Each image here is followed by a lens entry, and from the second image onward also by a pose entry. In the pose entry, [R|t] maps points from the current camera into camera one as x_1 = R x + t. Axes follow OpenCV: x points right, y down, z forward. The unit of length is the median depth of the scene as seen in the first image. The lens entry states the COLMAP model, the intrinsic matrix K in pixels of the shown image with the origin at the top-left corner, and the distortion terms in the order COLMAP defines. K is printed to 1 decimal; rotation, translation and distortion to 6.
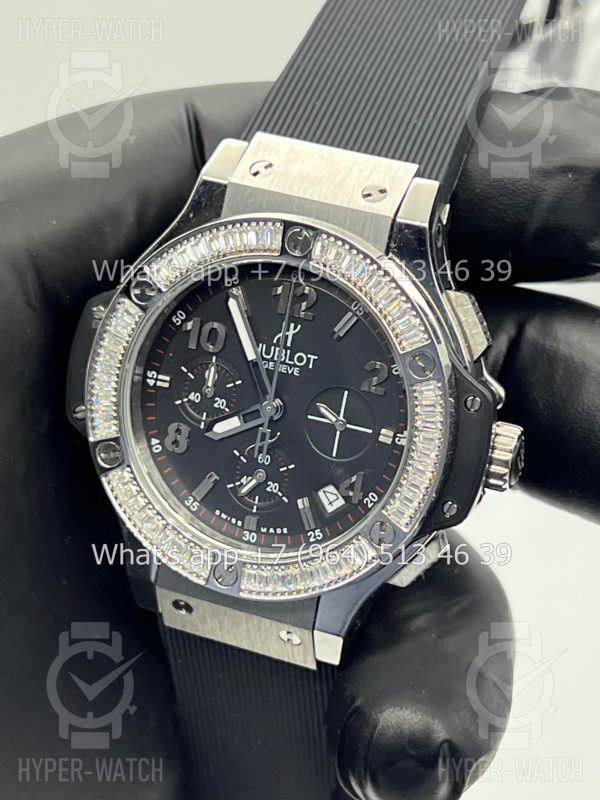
lens RADIAL K [[1894.9, 0, 305.4], [0, 1894.9, 404.1], [0, 0, 1]] dist [0.262010, 0.000000]
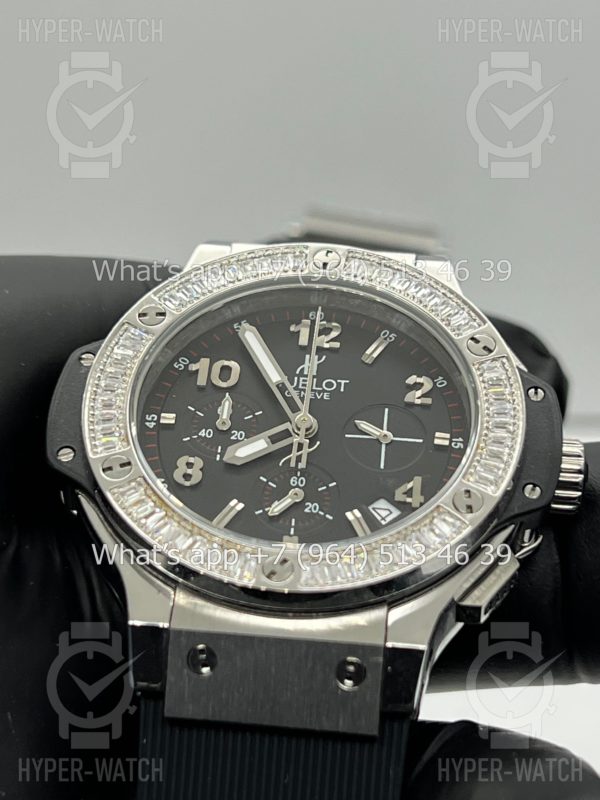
lens RADIAL K [[1894.9, 0, 302.6], [0, 1894.9, 398.6], [0, 0, 1]] dist [0.262010, 0.000000]
pose [[0.944459, 0.116609, 0.307246, -0.287739], [0.135151, 0.714385, -0.686578, 0.591593], [-0.299553, 0.689969, 0.658947, 0.413188]]
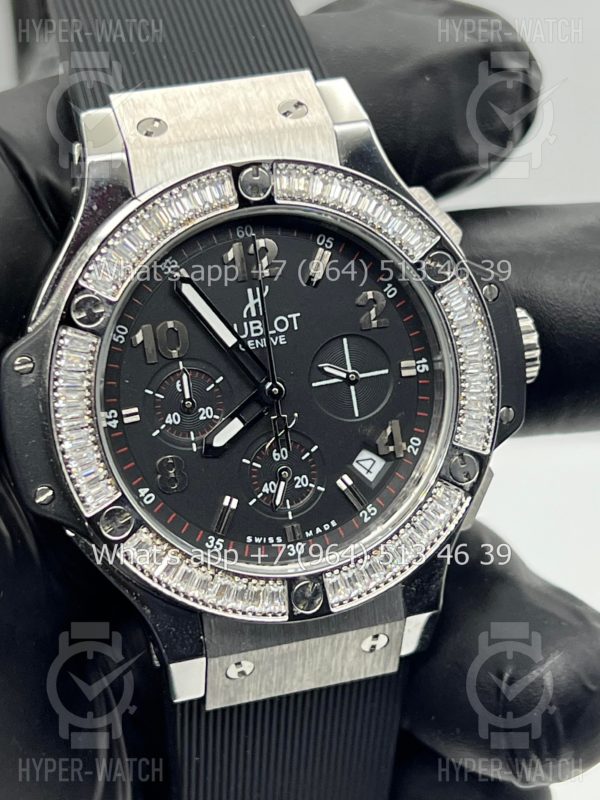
lens RADIAL K [[1894.9, 0, 300.1], [0, 1894.9, 403.1], [0, 0, 1]] dist [0.262010, 0.000000]
pose [[0.782835, -0.347984, 0.515827, -0.438554], [0.389514, 0.920536, 0.029868, -0.013148], [-0.485231, 0.177540, 0.856172, 0.280634]]
